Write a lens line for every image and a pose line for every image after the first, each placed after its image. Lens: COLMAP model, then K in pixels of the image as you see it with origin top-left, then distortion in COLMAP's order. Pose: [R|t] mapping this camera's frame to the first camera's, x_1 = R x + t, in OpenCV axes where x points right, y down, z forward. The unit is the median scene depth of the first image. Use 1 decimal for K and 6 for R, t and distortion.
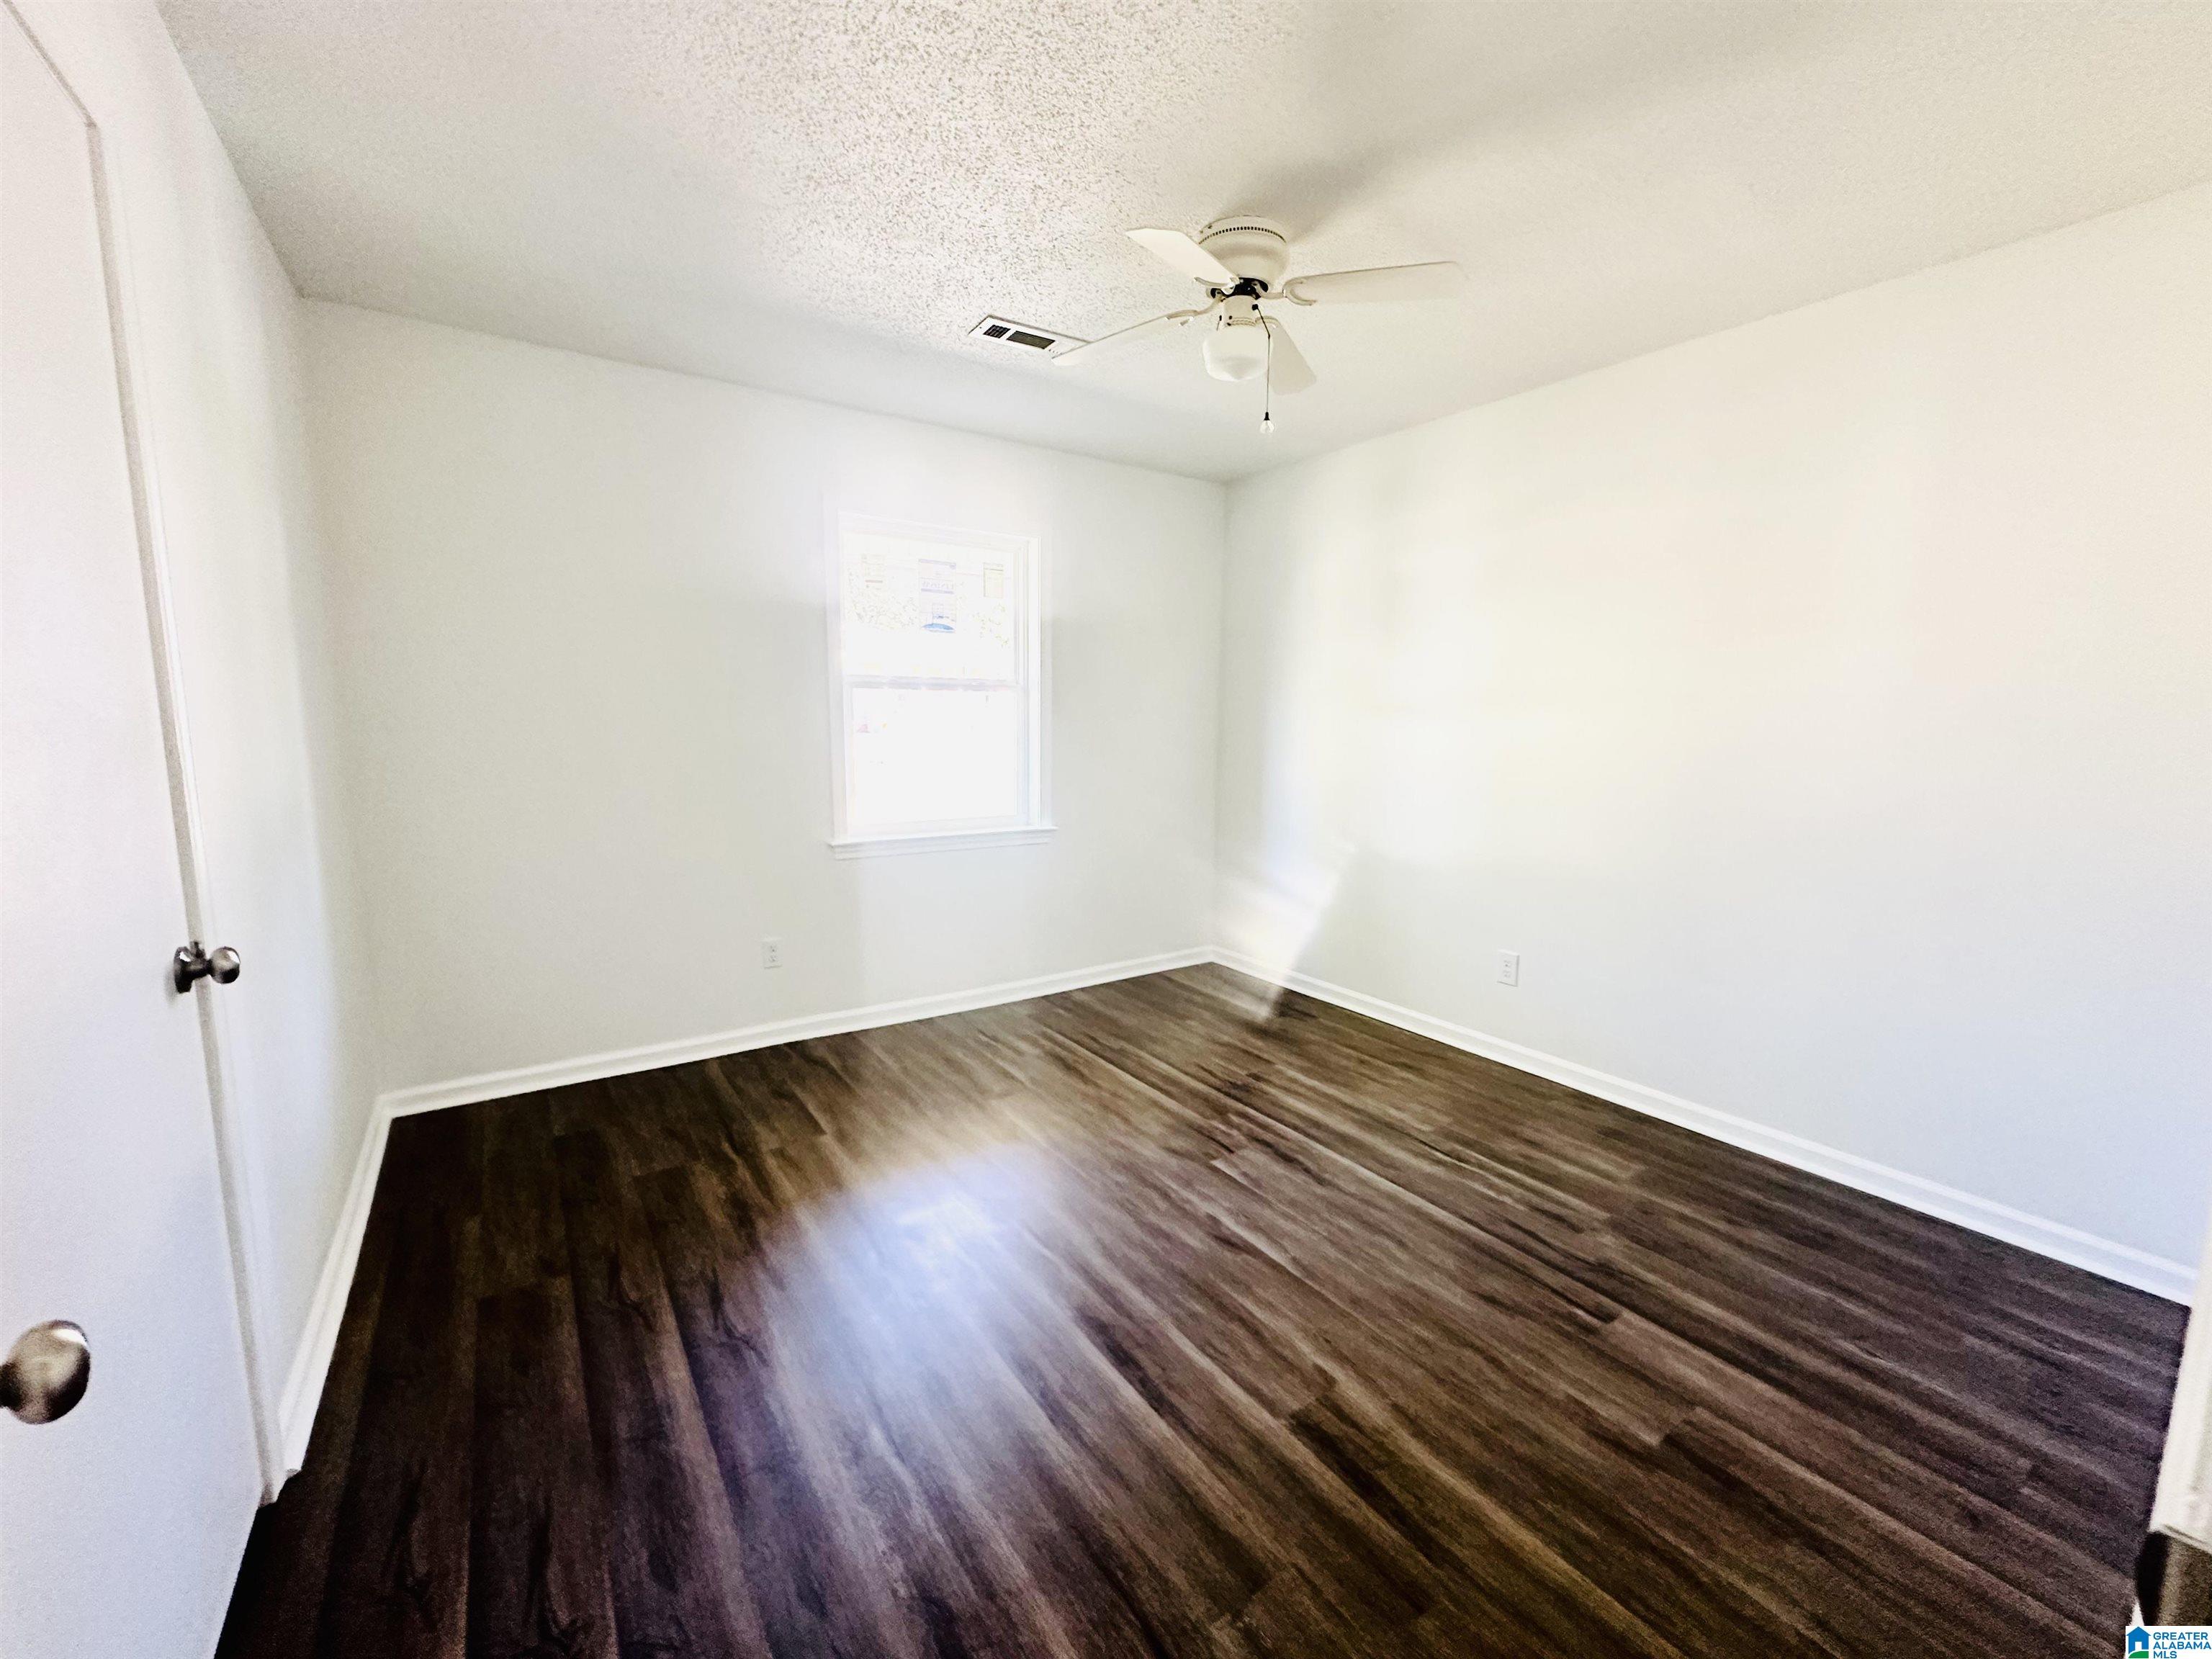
lens RADIAL K [[899.2, 0, 1106.0], [0, 899.2, 829.5], [0, 0, 1]] dist [0.010784, 0.000042]
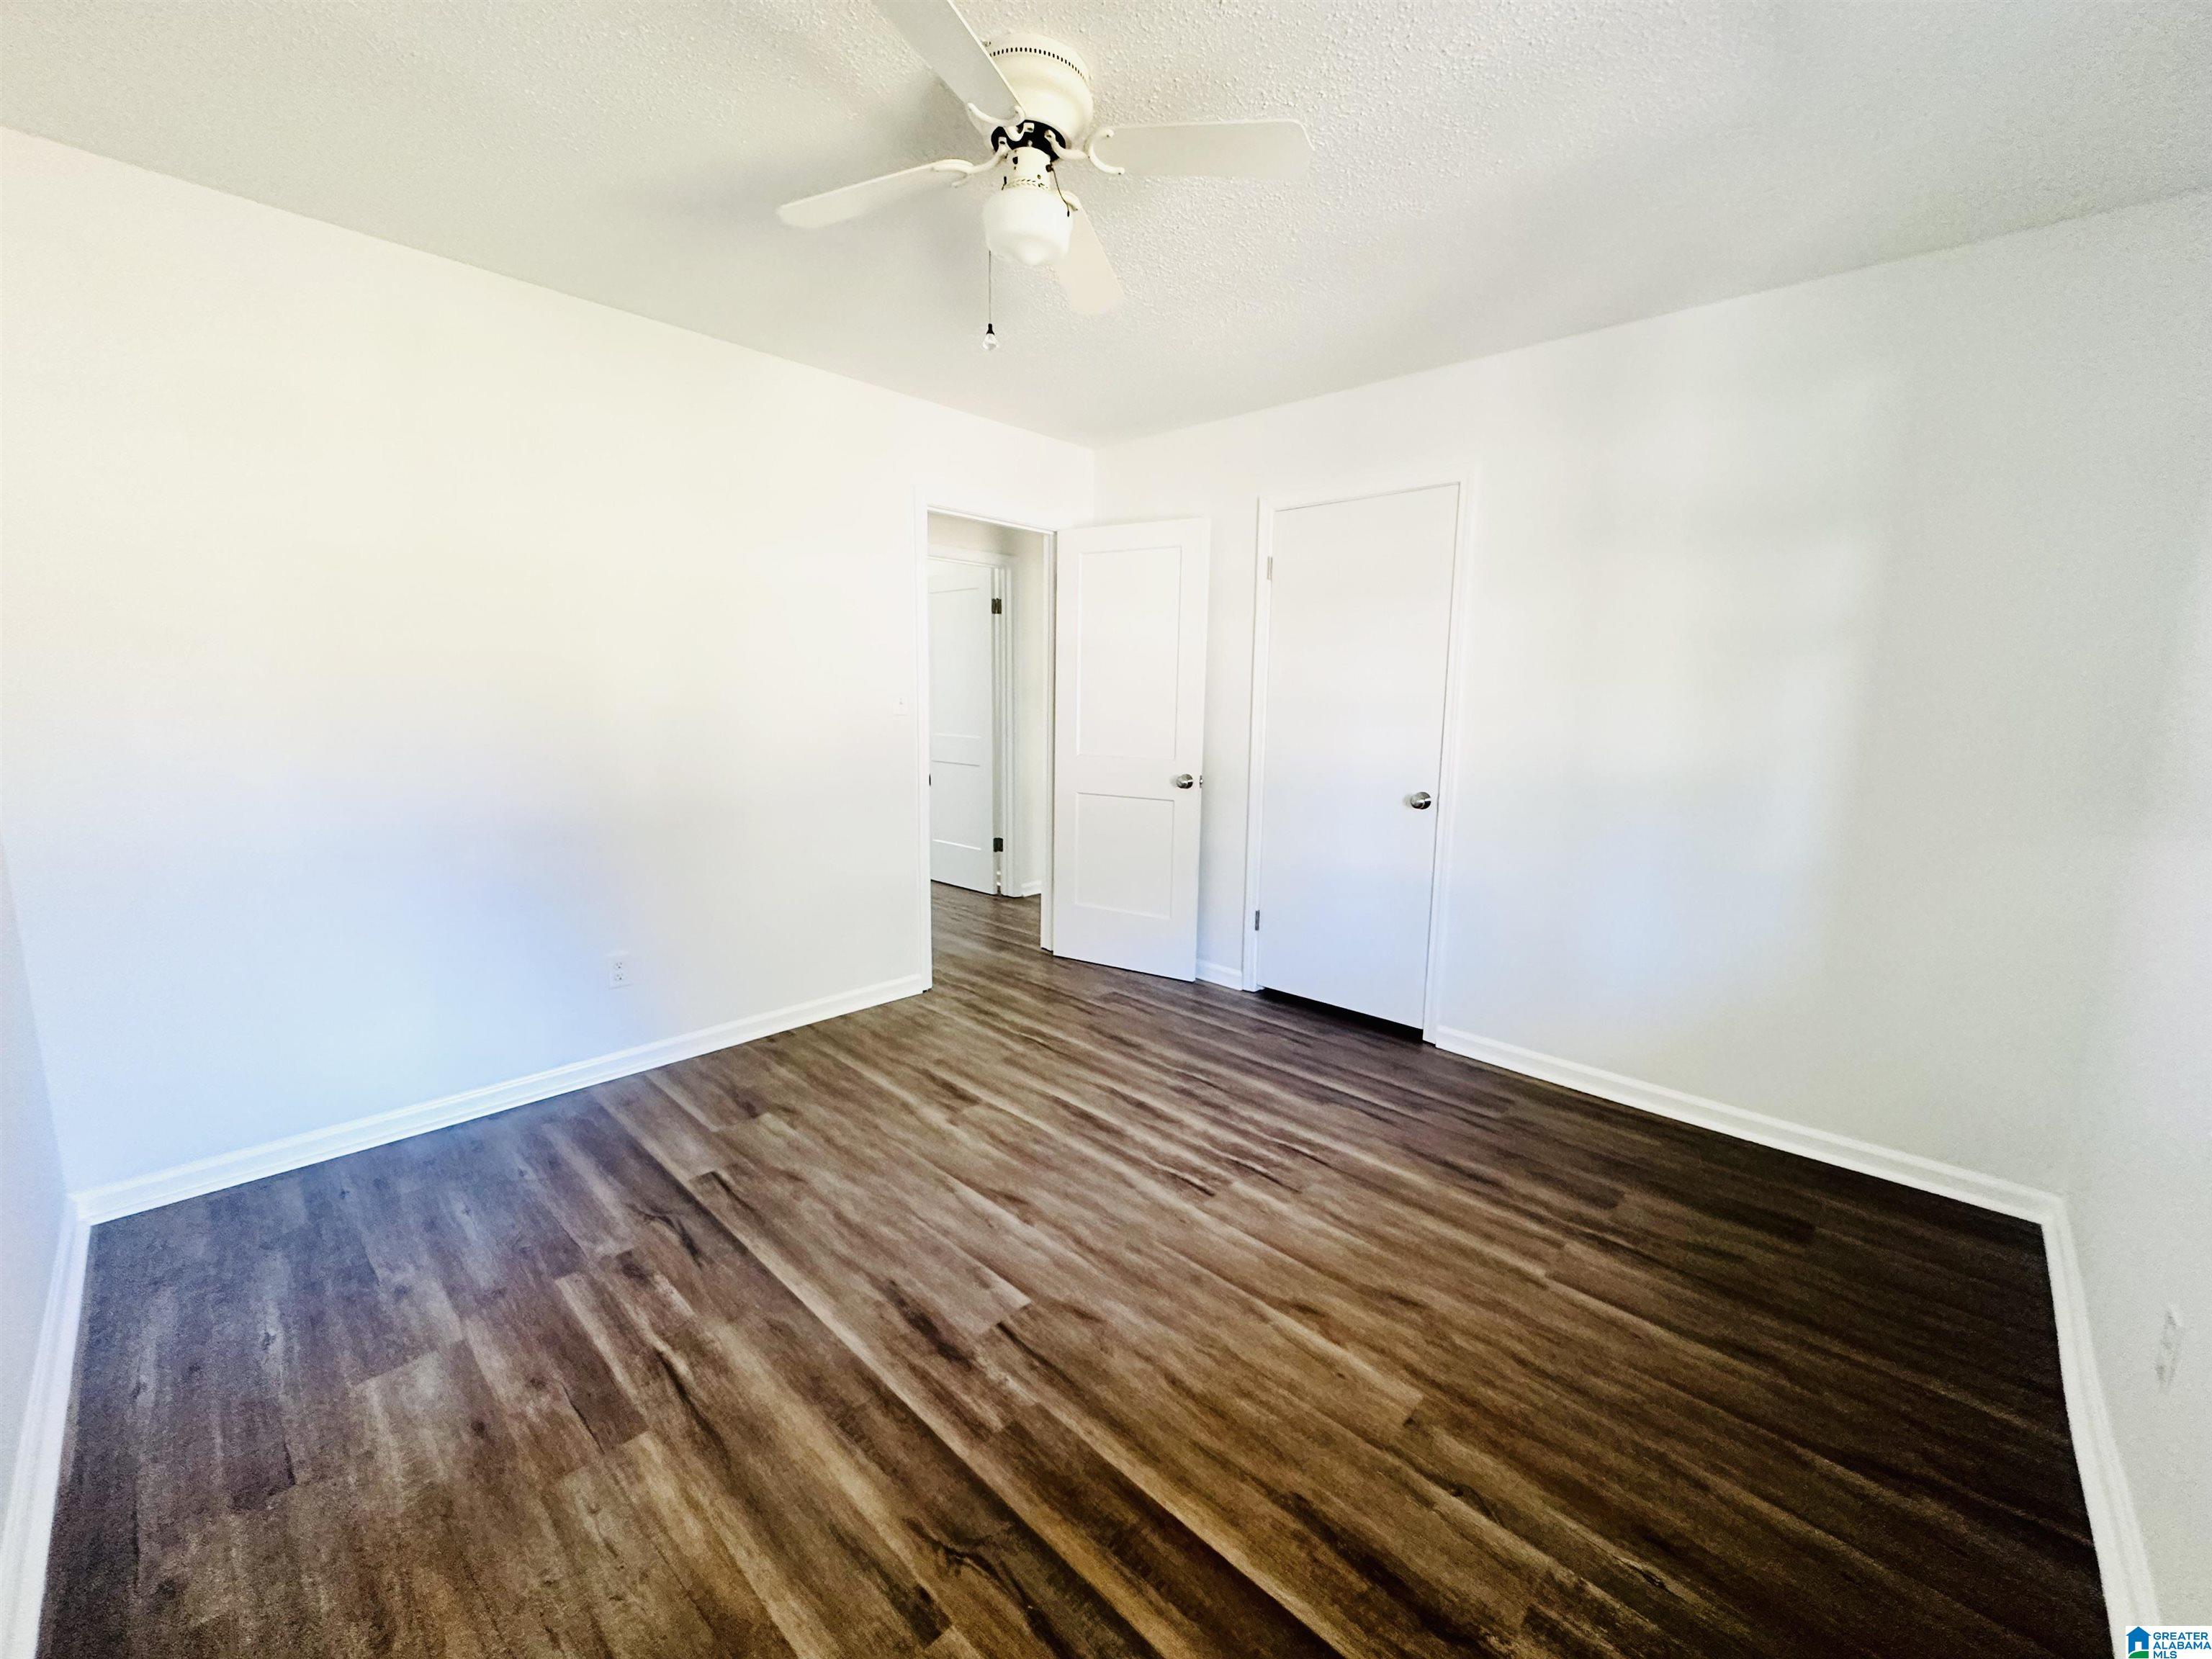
lens RADIAL K [[899.2, 0, 1106.0], [0, 899.2, 829.5], [0, 0, 1]] dist [0.010784, 0.000042]
pose [[-0.976543, 0.007590, -0.215188, 0.231718], [-0.054302, 0.958394, 0.280235, -0.234788], [0.208362, 0.285346, -0.935501, 1.743103]]
